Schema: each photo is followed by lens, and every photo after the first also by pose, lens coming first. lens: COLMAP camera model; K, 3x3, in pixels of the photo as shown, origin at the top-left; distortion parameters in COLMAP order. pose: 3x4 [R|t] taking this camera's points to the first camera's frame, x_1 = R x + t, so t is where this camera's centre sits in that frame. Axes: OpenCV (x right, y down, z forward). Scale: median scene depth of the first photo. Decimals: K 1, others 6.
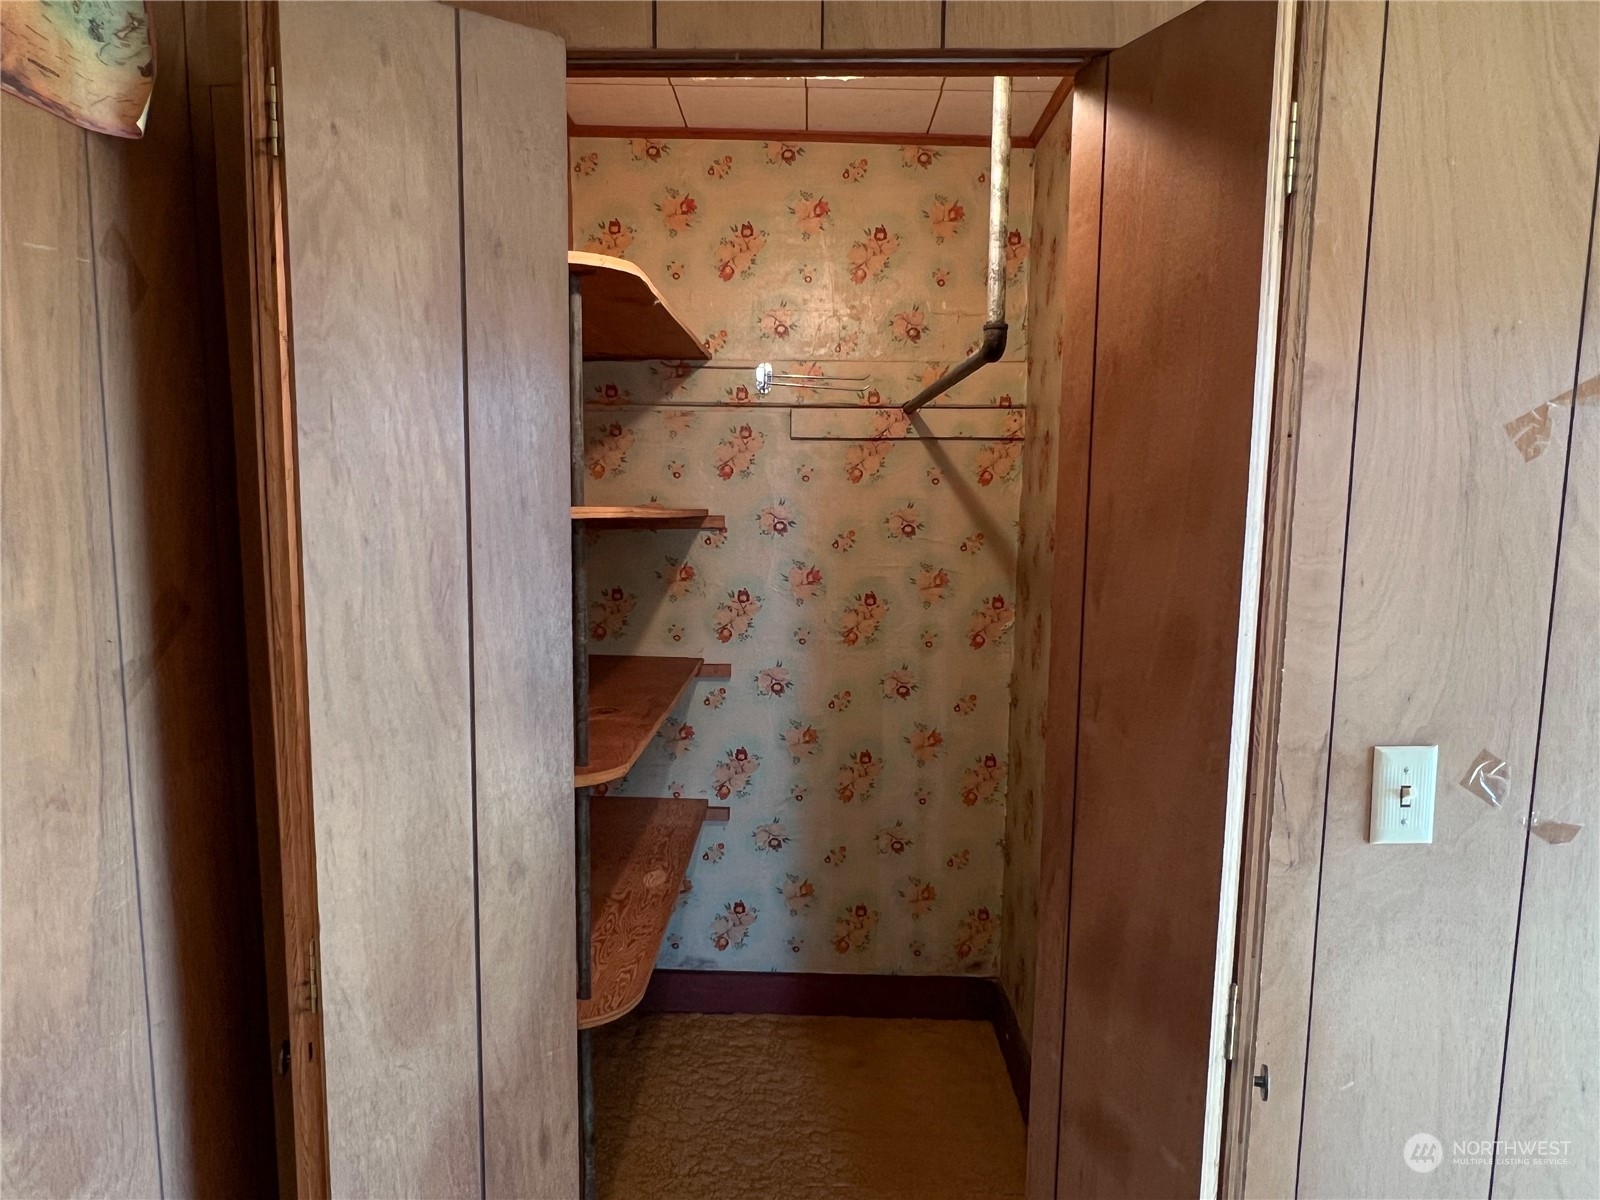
lens RADIAL K [[1054.4, 0, 803.0], [0, 1054.4, 604.9], [0, 0, 1]] dist [-0.008677, 0.006809]
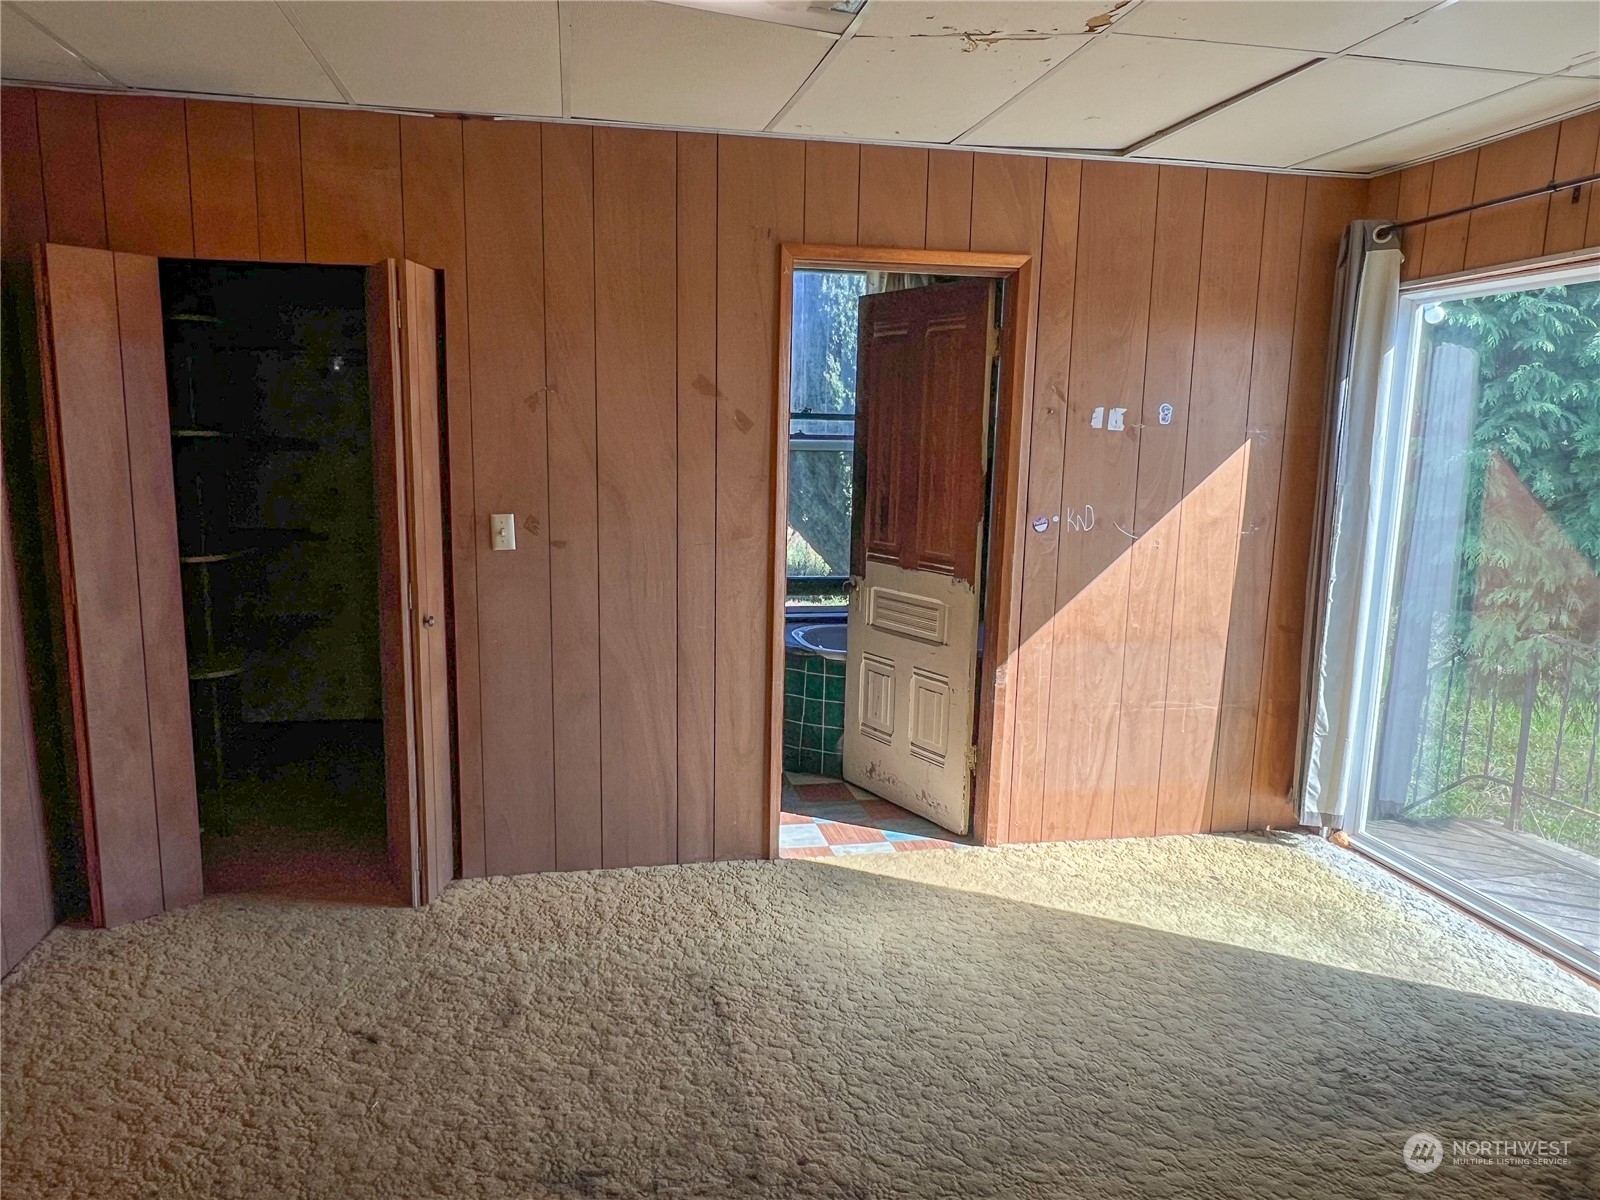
lens RADIAL K [[1054.4, 0, 790.9], [0, 1054.4, 593.9], [0, 0, 1]] dist [-0.008677, 0.006809]
pose [[0.979452, -0.027376, 0.199811, 0.793726], [0.020524, 0.999131, 0.036285, 0.272366], [-0.200630, -0.031438, 0.979162, -1.990823]]
